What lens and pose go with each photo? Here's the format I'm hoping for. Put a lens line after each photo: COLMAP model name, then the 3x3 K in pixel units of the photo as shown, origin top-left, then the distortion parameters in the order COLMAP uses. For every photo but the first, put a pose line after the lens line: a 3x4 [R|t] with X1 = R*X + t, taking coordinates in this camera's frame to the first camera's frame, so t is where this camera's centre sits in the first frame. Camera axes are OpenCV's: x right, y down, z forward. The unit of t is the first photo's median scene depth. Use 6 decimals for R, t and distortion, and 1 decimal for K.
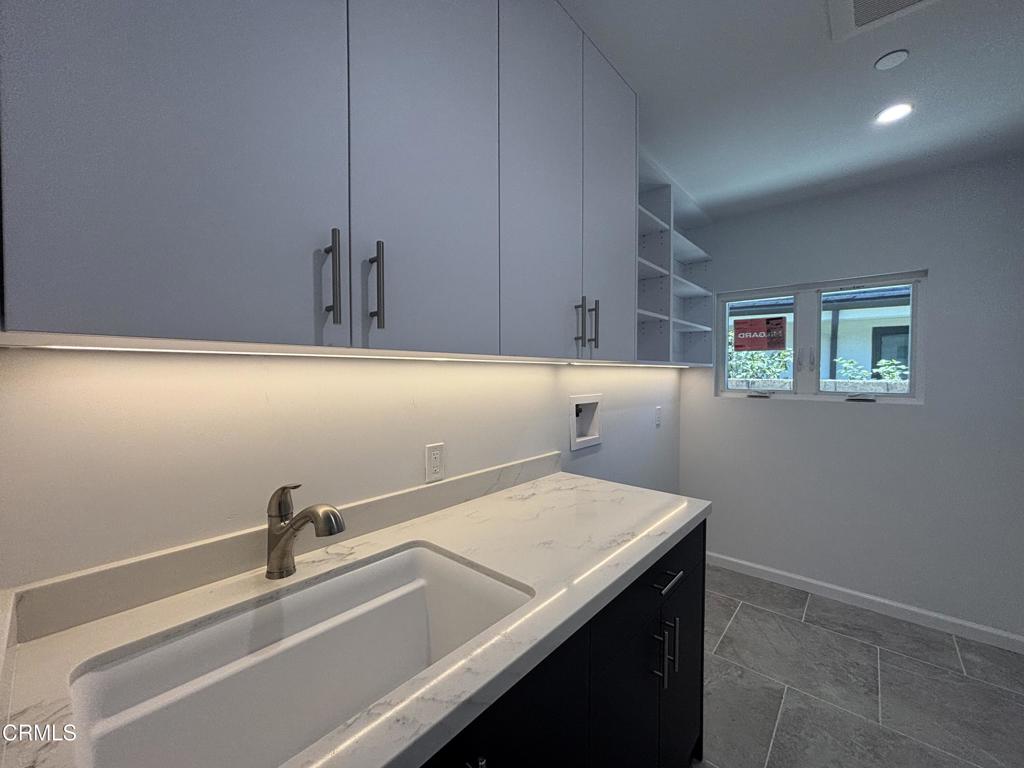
lens RADIAL K [[415.1, 0, 512.0], [0, 415.1, 384.0], [0, 0, 1]] dist [-0.000465, 0.004780]
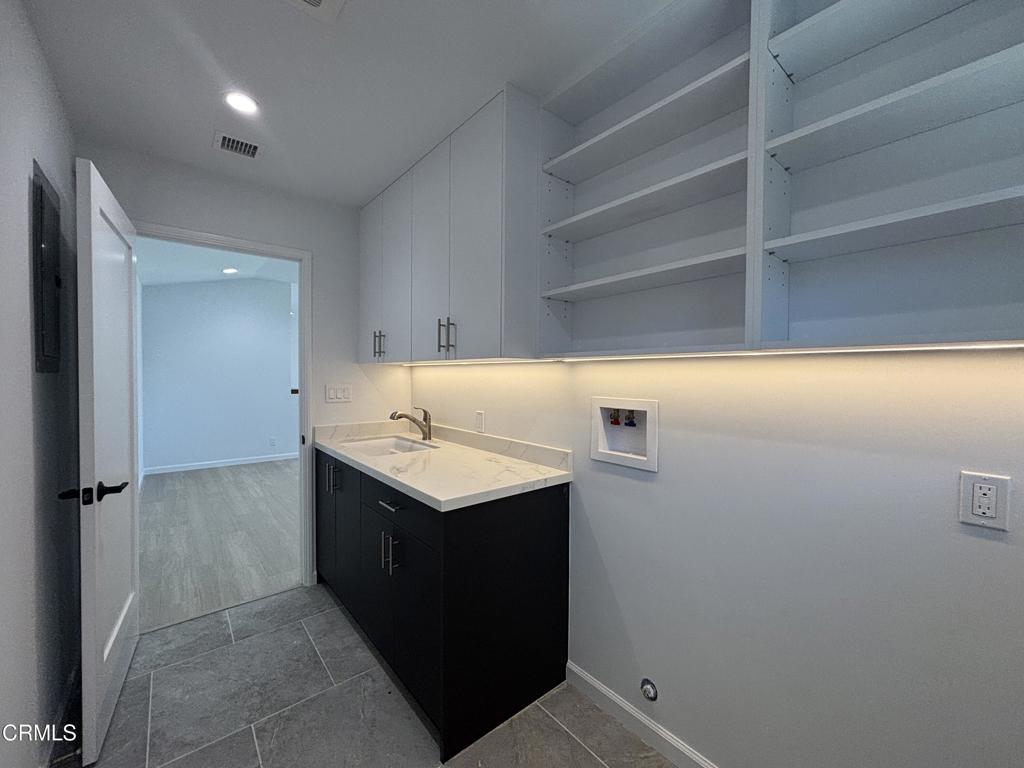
lens RADIAL K [[415.1, 0, 512.0], [0, 415.1, 384.0], [0, 0, 1]] dist [-0.000465, 0.004780]
pose [[-0.156720, 0.026367, -0.987291, 1.153529], [-0.029425, 0.999075, 0.031353, -0.022298], [0.987205, 0.033964, -0.155799, 1.071890]]
